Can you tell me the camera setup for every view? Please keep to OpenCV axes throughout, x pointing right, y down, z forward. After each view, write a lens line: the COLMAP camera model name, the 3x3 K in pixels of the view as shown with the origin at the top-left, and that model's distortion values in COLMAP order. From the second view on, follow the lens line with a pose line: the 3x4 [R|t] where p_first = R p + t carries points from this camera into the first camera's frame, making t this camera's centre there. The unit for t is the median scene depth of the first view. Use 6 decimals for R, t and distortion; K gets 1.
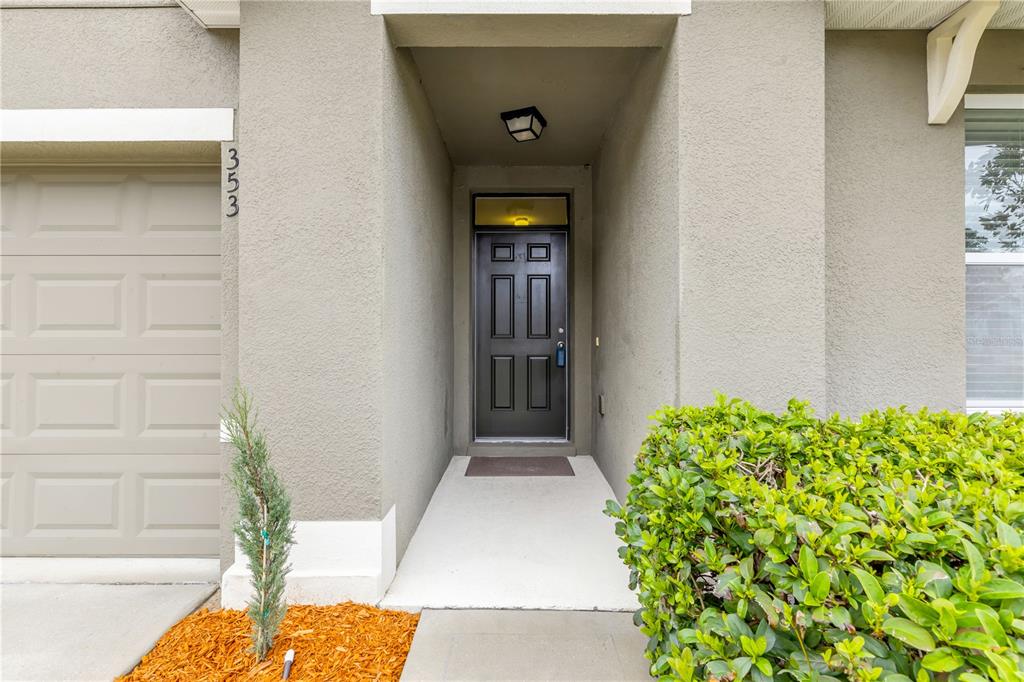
lens RADIAL K [[459.3, 0, 512.0], [0, 459.3, 341.0], [0, 0, 1]] dist [0.004203, -0.000652]
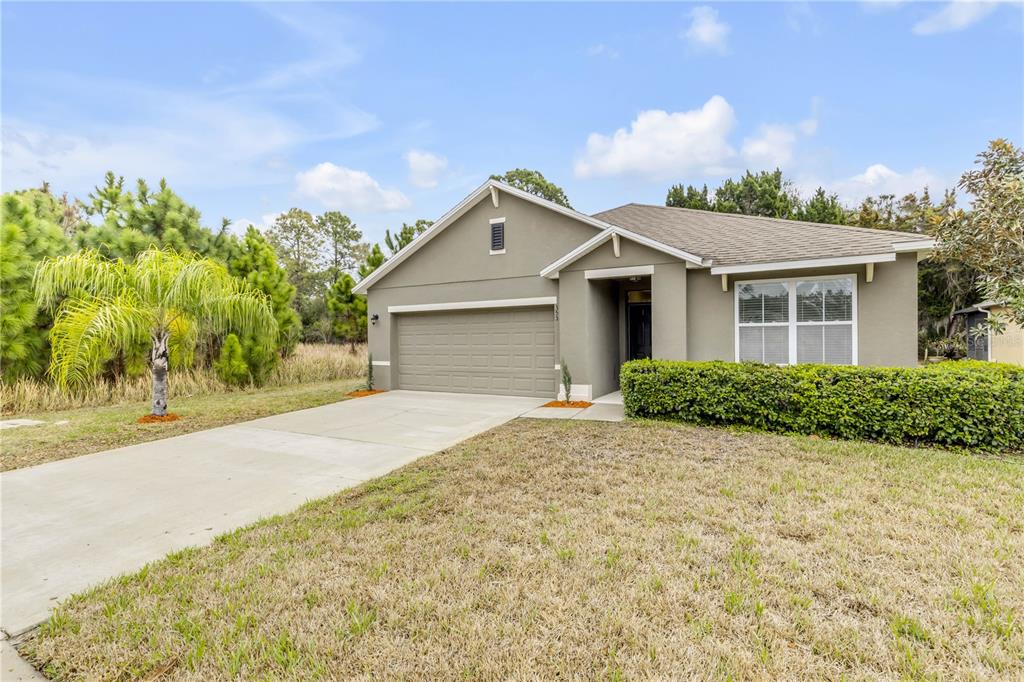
lens RADIAL K [[459.3, 0, 512.0], [0, 459.3, 341.0], [0, 0, 1]] dist [0.004203, -0.000652]
pose [[0.879441, -0.004784, -0.475985, 1.052165], [0.001420, 0.999971, -0.007428, -0.027115], [0.476006, 0.005857, 0.879422, -2.902279]]
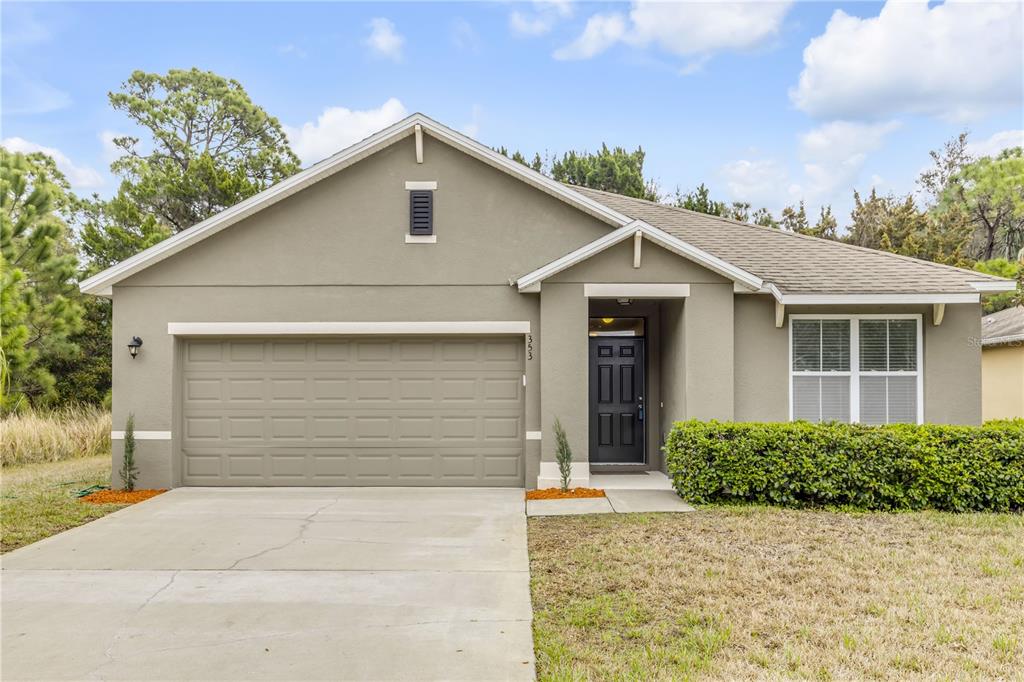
lens RADIAL K [[821.3, 0, 510.4], [0, 821.3, 391.5], [0, 0, 1]] dist [-0.006011, -0.000453]
pose [[0.999837, 0.002034, -0.017963, -0.573255], [-0.002354, 0.999838, -0.017848, 0.012996], [0.017924, 0.017887, 0.999679, -3.639817]]
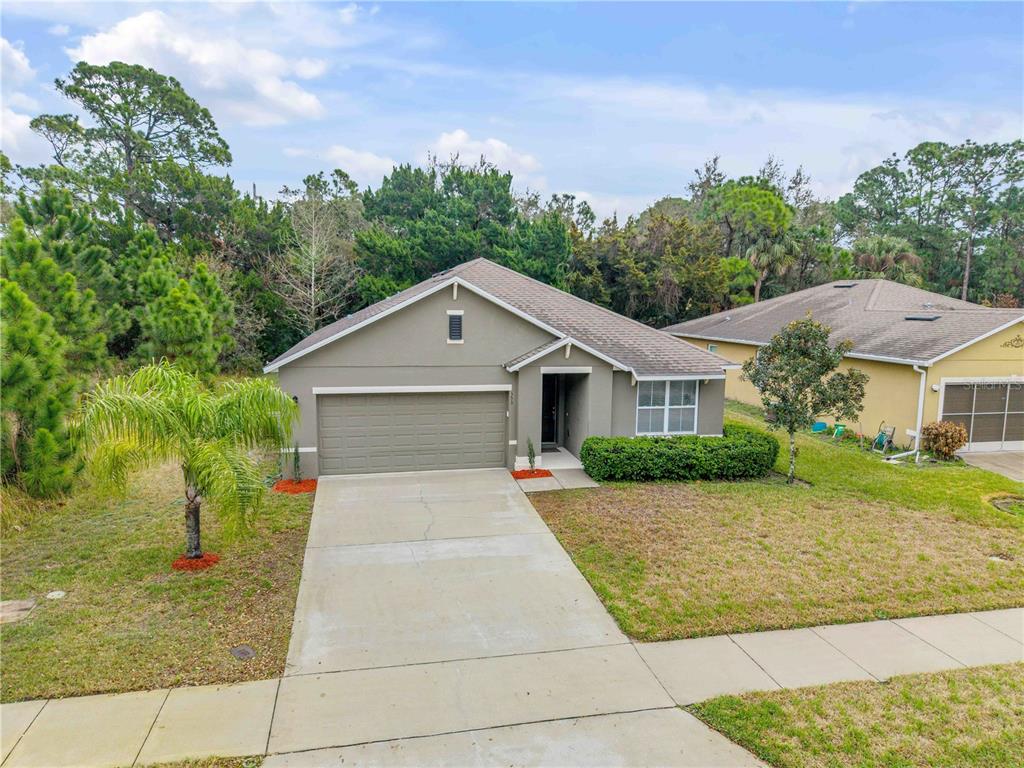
lens RADIAL K [[671.9, 0, 512.0], [0, 671.9, 384.0], [0, 0, 1]] dist [0.020647, -0.002914]
pose [[0.977841, -0.012080, 0.208998, -2.035912], [-0.012630, 0.993111, 0.116495, -1.292560], [-0.208966, -0.116553, 0.970953, -6.028170]]
